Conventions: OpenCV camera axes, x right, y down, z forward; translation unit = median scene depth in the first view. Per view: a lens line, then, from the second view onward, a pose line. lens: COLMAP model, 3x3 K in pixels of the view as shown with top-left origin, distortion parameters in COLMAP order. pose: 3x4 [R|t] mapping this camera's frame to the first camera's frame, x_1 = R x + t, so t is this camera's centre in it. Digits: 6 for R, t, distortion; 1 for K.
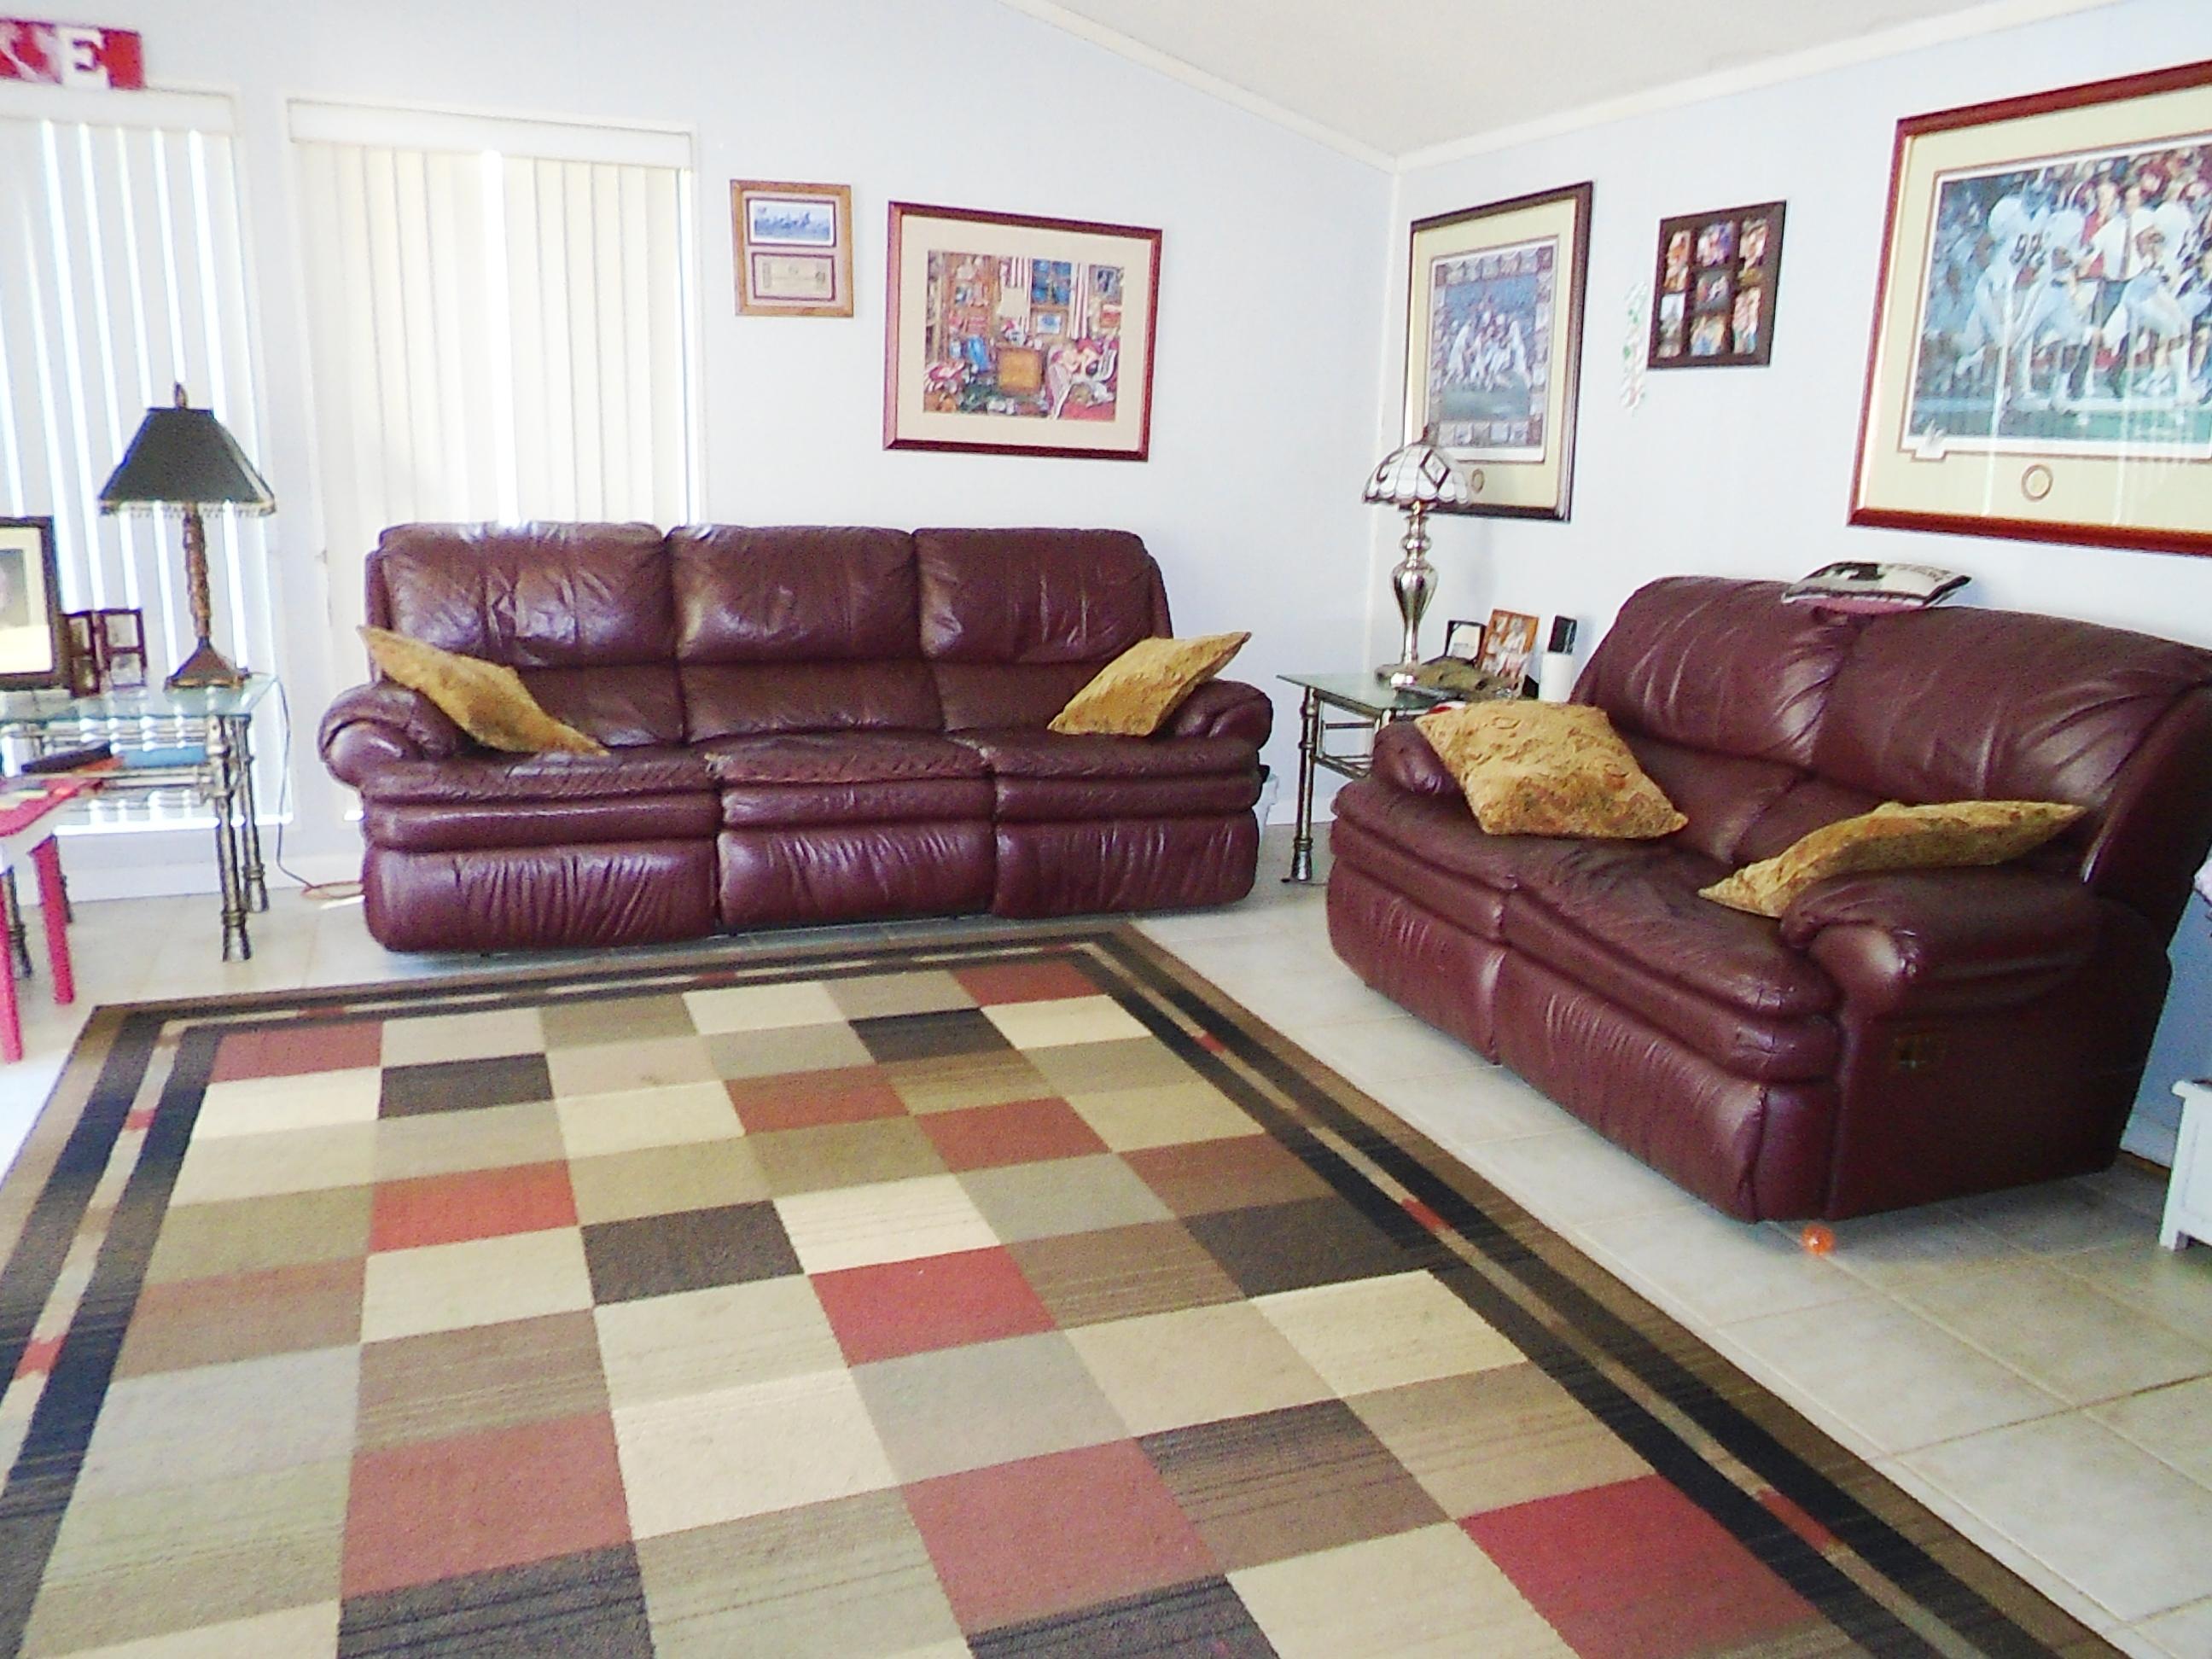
lens RADIAL K [[1694.7, 0, 1106.0], [0, 1694.7, 829.5], [0, 0, 1]] dist [0.003434, 0.012618]
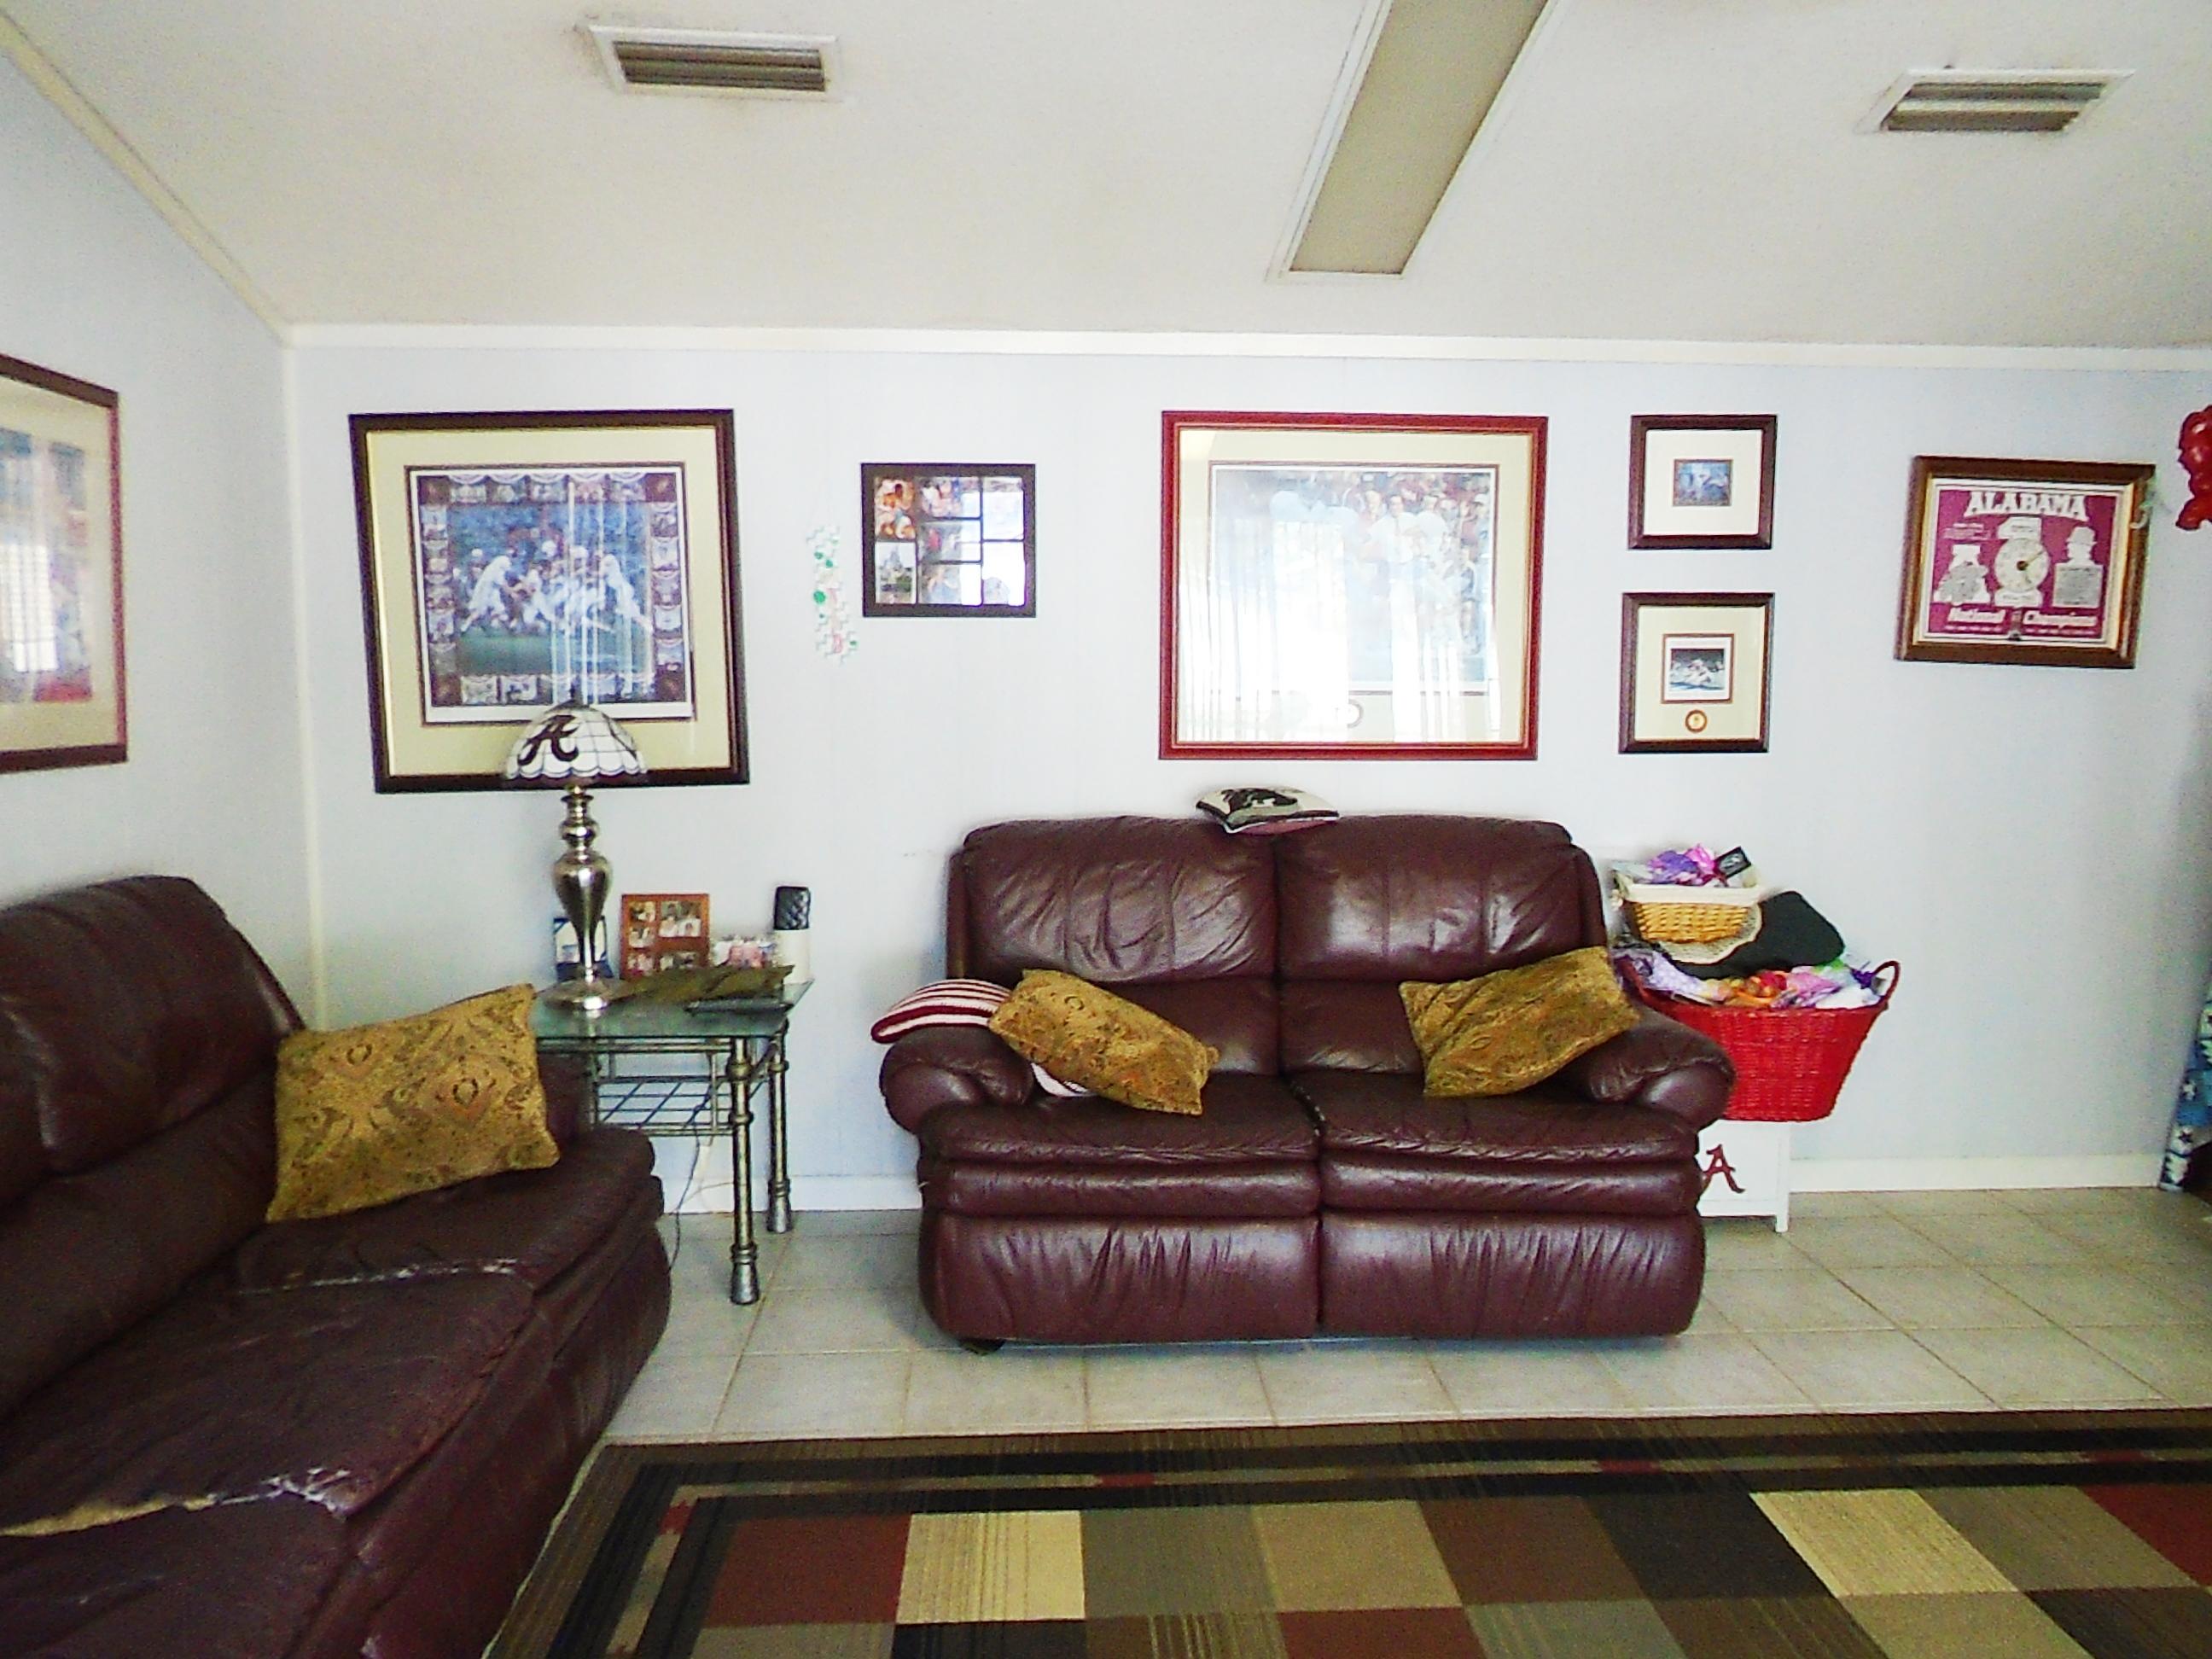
lens RADIAL K [[1676.7, 0, 1106.0], [0, 1676.7, 829.5], [0, 0, 1]] dist [-0.008948, 0.009015]
pose [[0.317432, -0.132637, 0.938959, -0.698861], [0.227927, 0.971814, 0.060223, -0.238846], [-0.920481, 0.194898, 0.338716, 0.766663]]
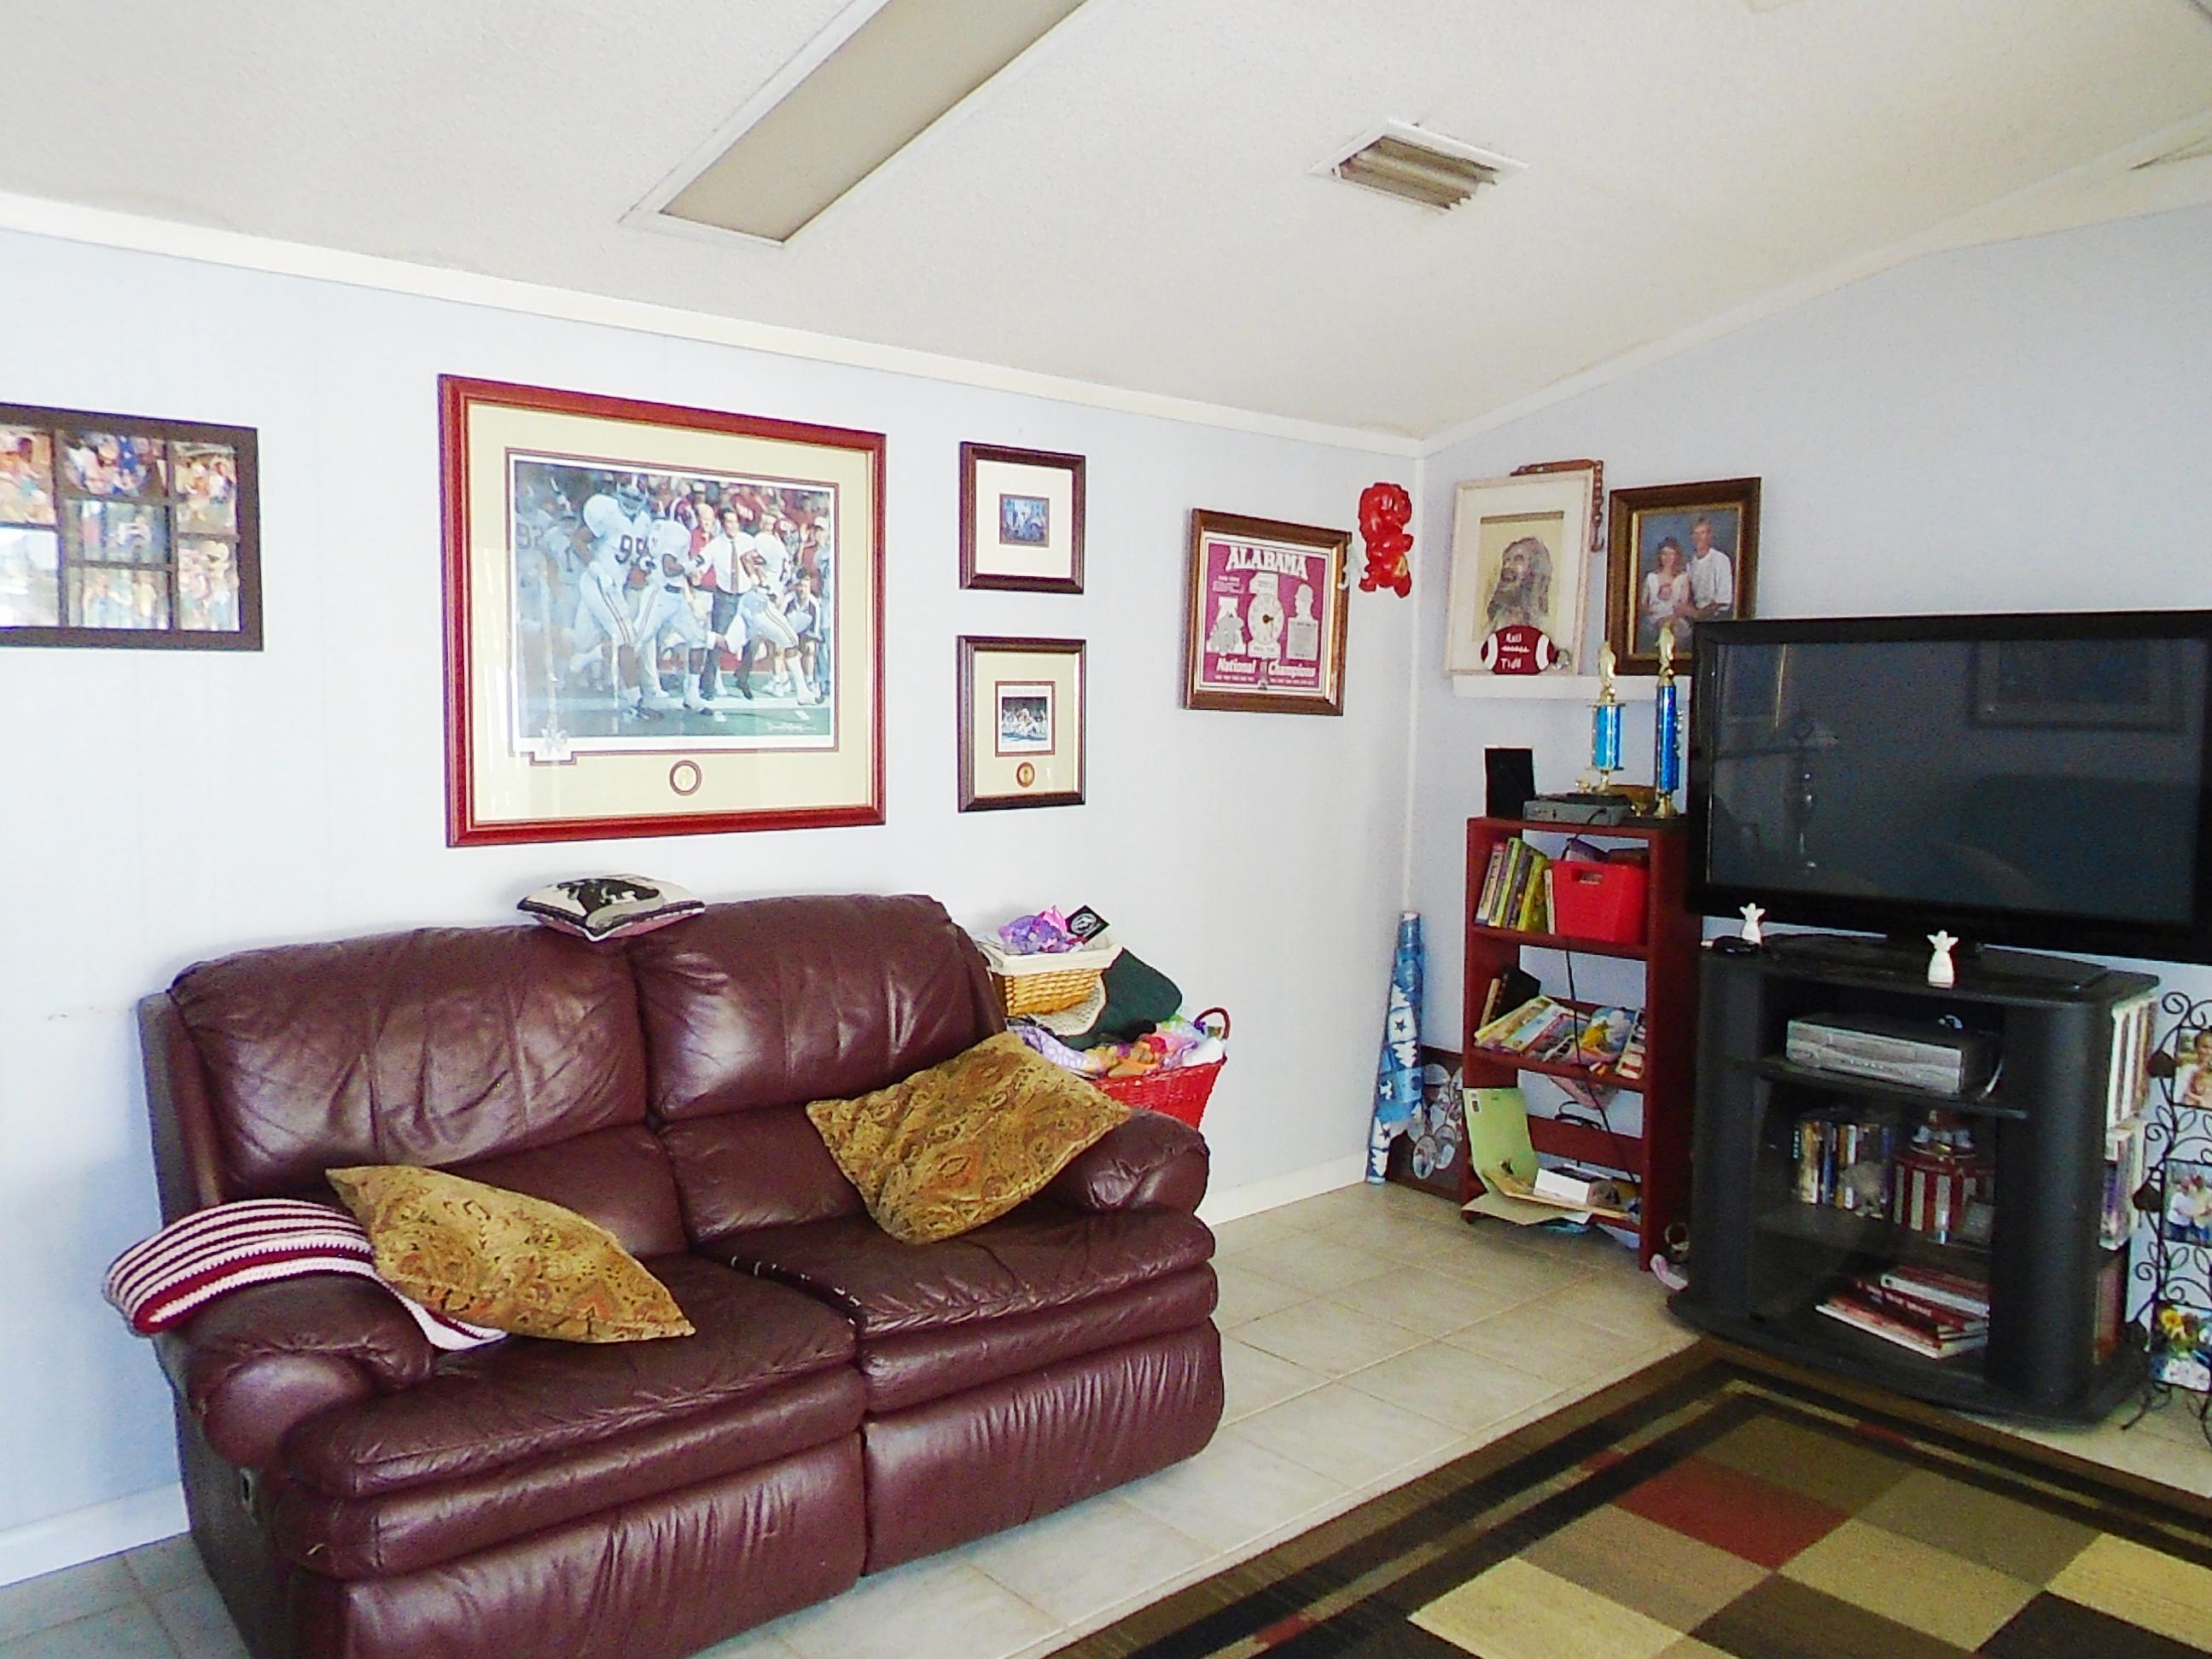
lens RADIAL K [[1676.7, 0, 1106.0], [0, 1676.7, 829.5], [0, 0, 1]] dist [-0.008948, 0.009015]
pose [[-0.346764, -0.110238, 0.931452, -0.483272], [0.200323, 0.961452, 0.188366, -0.315685], [-0.916311, 0.251910, -0.311314, 1.098466]]
